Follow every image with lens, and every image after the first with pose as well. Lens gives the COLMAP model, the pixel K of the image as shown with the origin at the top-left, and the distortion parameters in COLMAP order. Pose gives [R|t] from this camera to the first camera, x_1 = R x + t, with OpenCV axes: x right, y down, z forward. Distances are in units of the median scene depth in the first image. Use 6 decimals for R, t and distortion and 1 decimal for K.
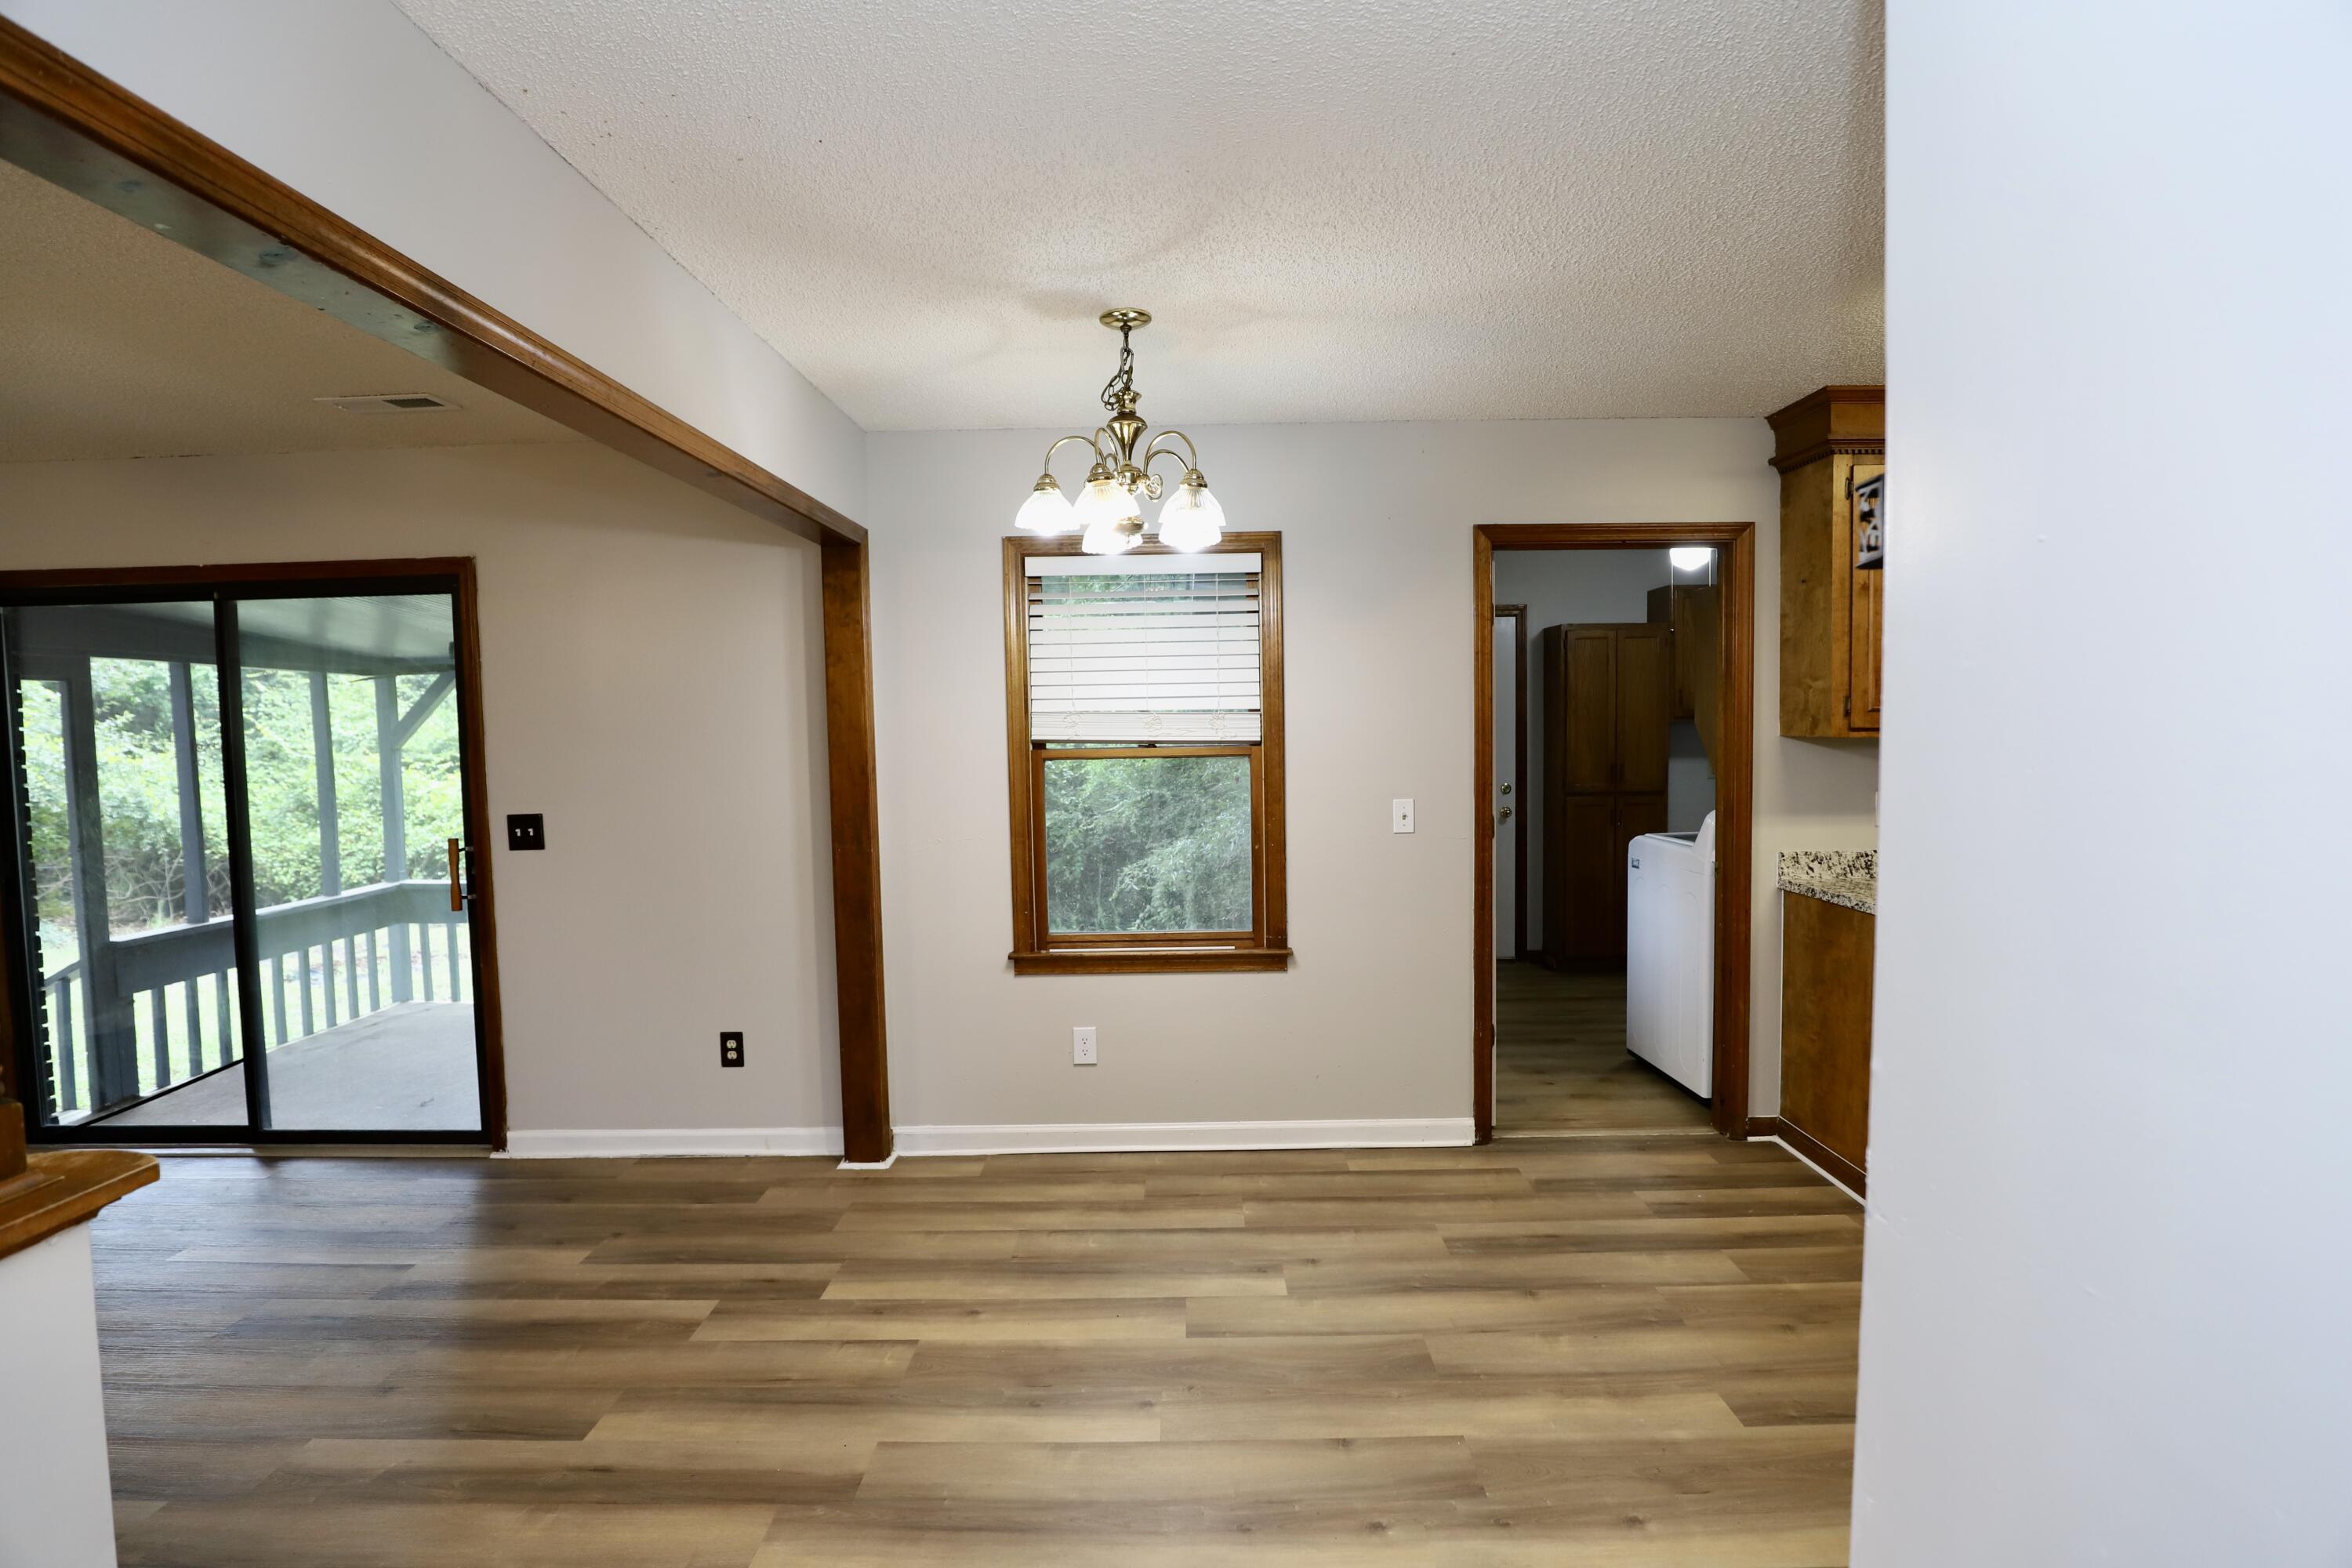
lens RADIAL K [[1107.4, 0, 1176.0], [0, 1107.4, 784.0], [0, 0, 1]] dist [-0.030925, 0.000792]
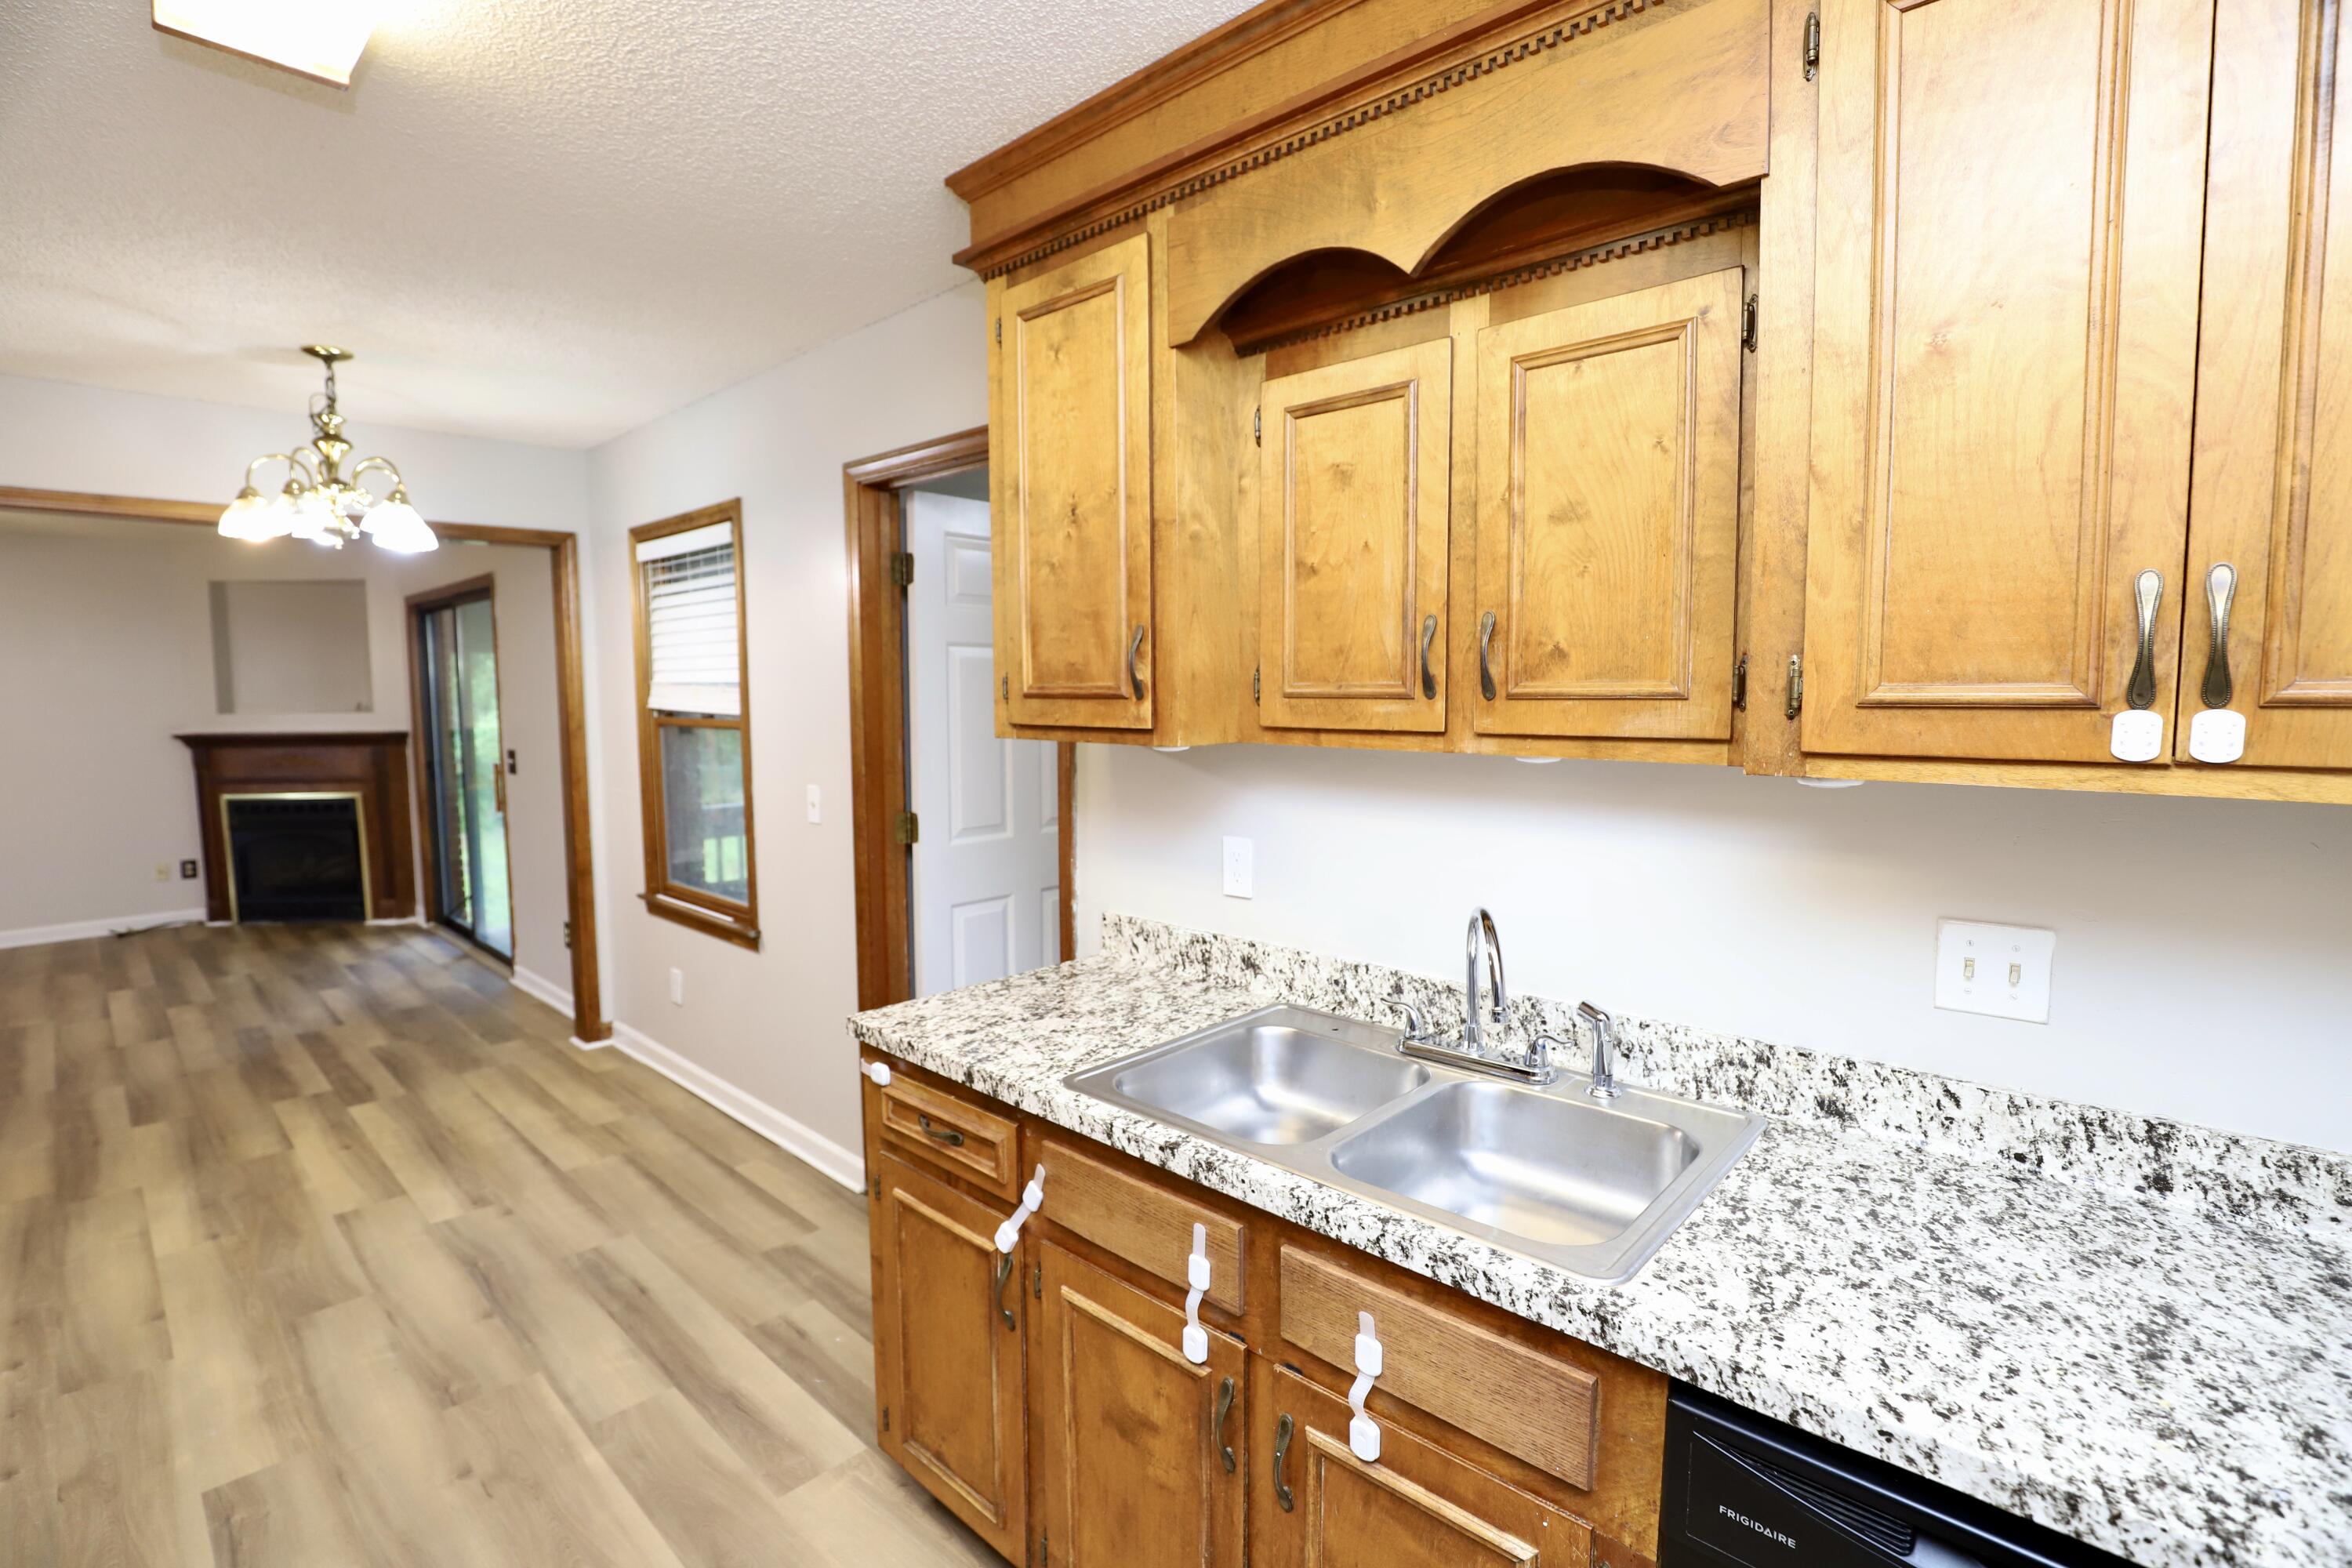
lens RADIAL K [[1090.8, 0, 1170.0], [0, 1090.8, 776.1], [0, 0, 1]] dist [-0.036484, 0.008004]
pose [[0.730041, 0.071919, -0.679609, 1.062035], [-0.056356, 0.997396, 0.045009, -0.052104], [0.681076, 0.005442, 0.732192, 0.580886]]
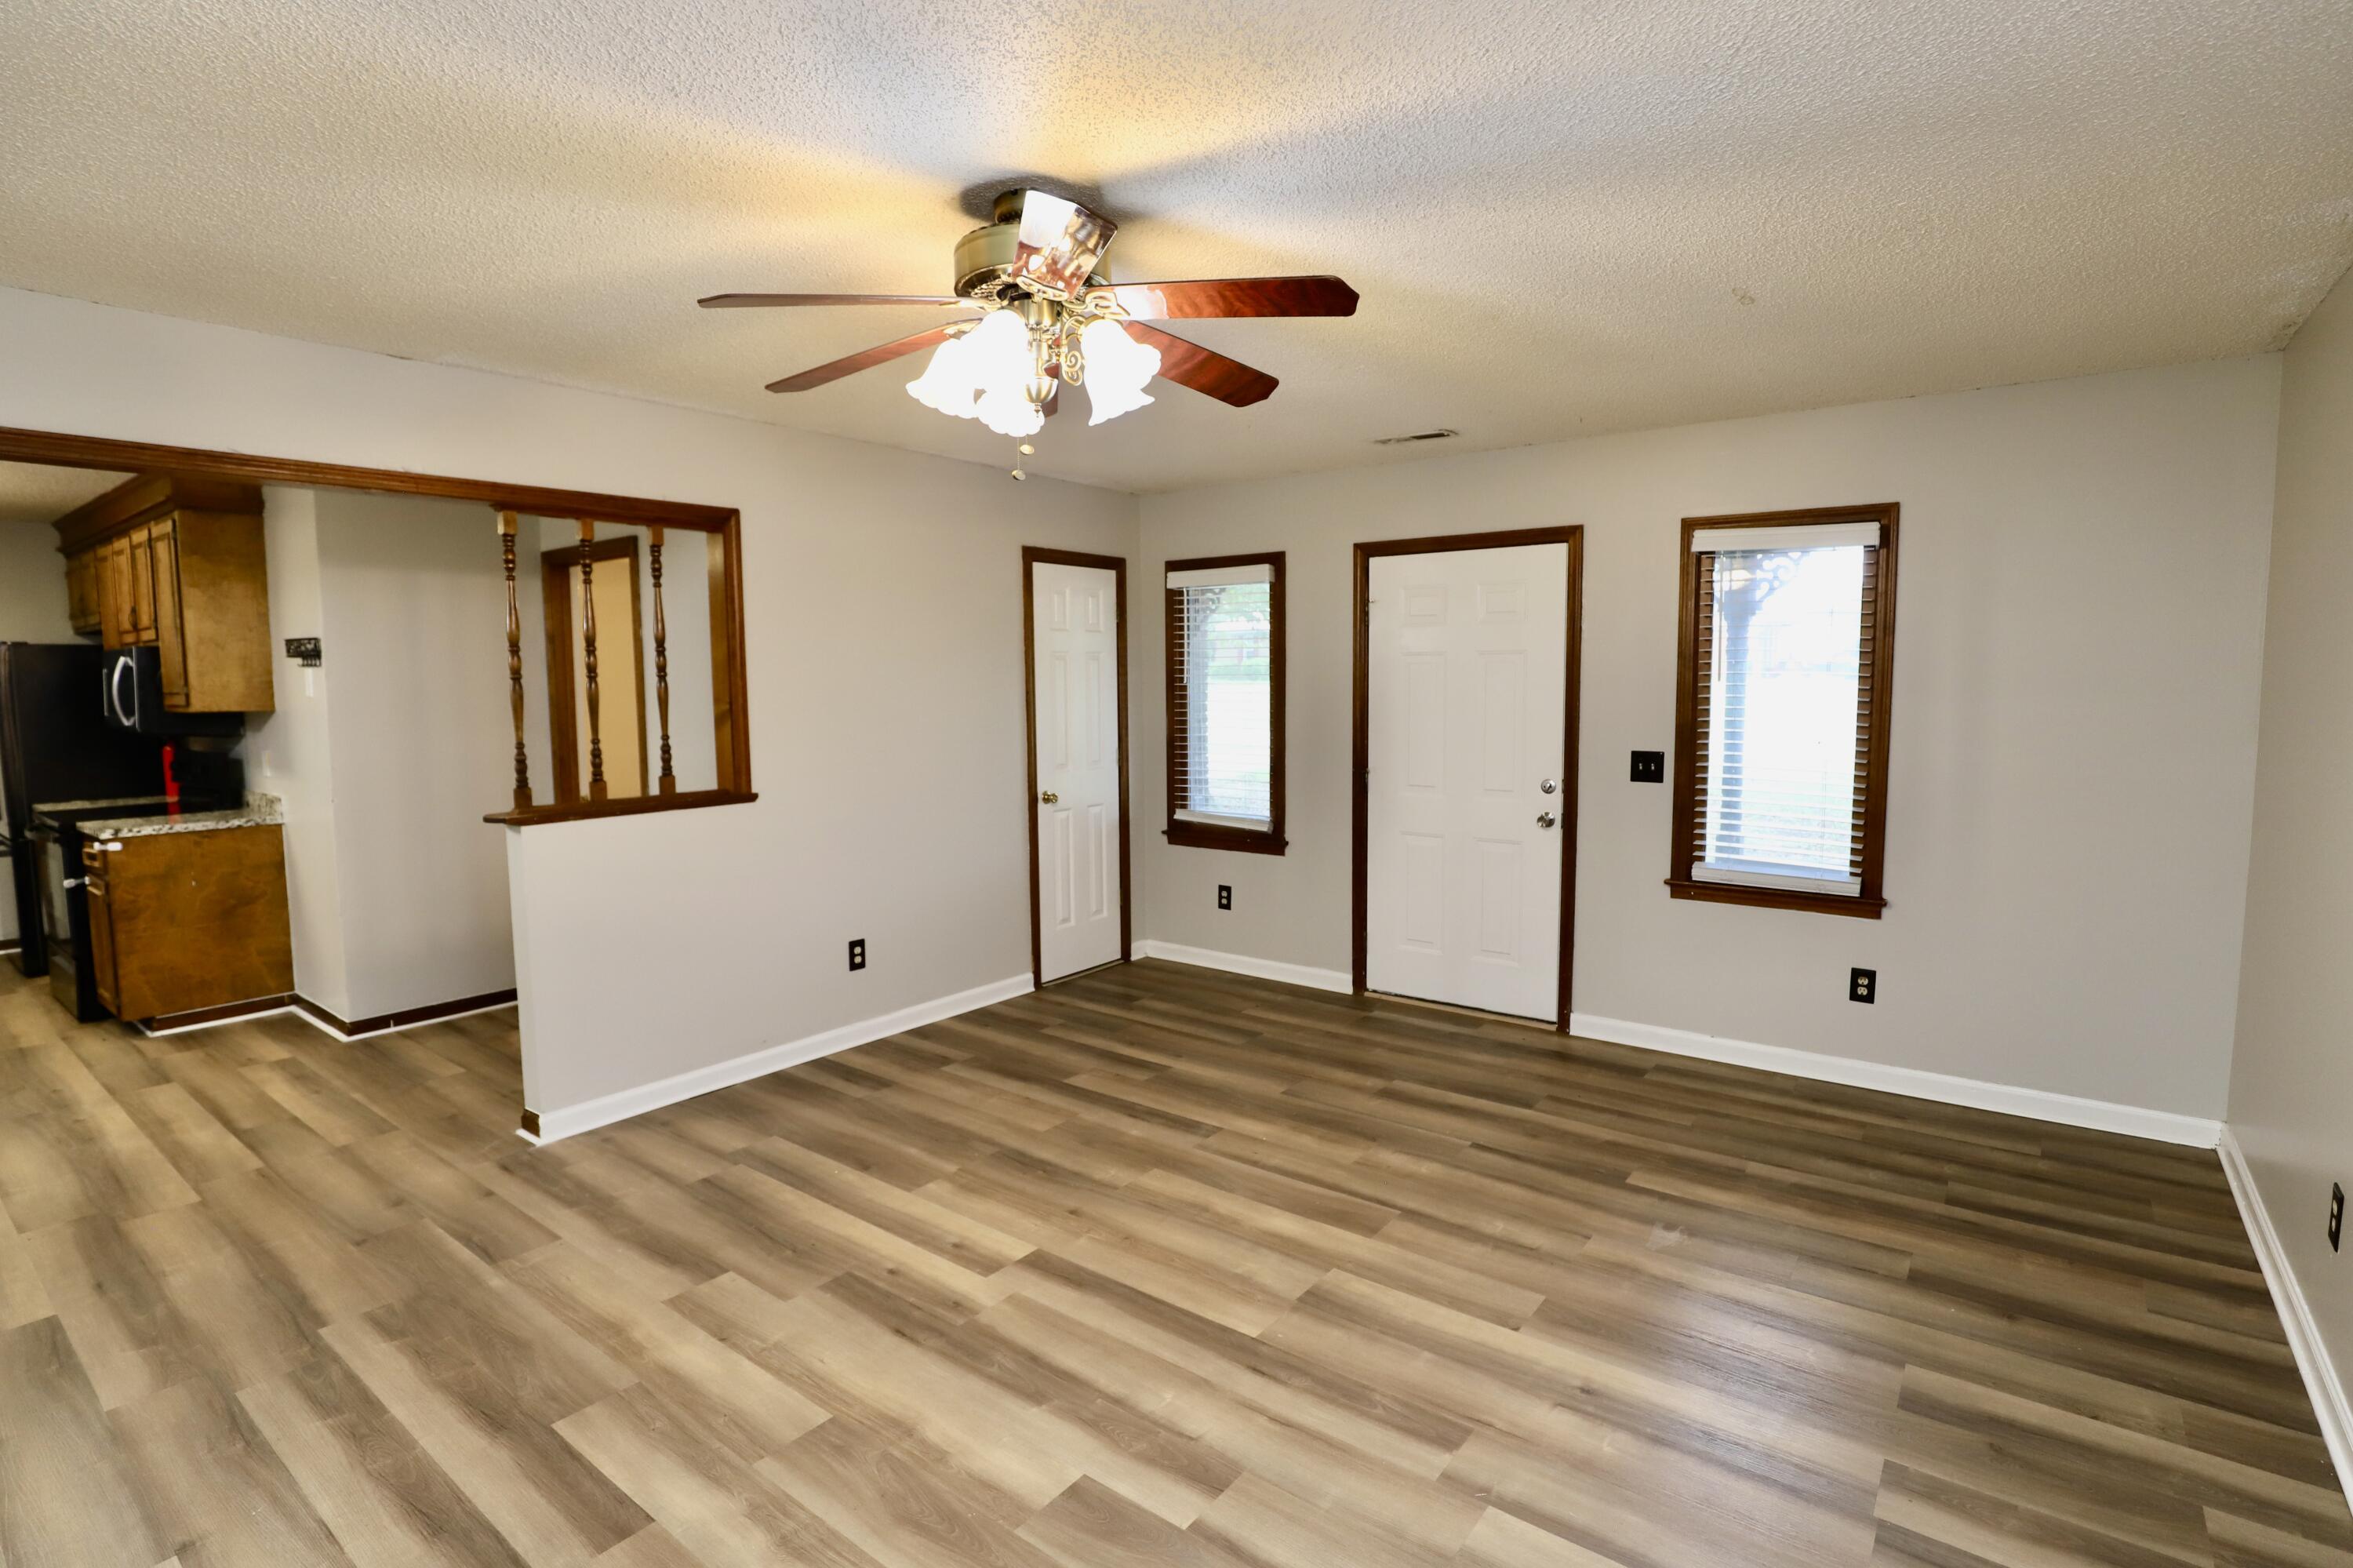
lens RADIAL K [[1107.9, 0, 1176.5], [0, 1107.9, 784.0], [0, 0, 1]] dist [-0.030925, 0.000792]
pose [[-0.802393, -0.029660, 0.596059, -1.384451], [0.058717, 0.989995, 0.128306, -0.013566], [-0.593901, 0.137950, -0.792623, 0.718174]]
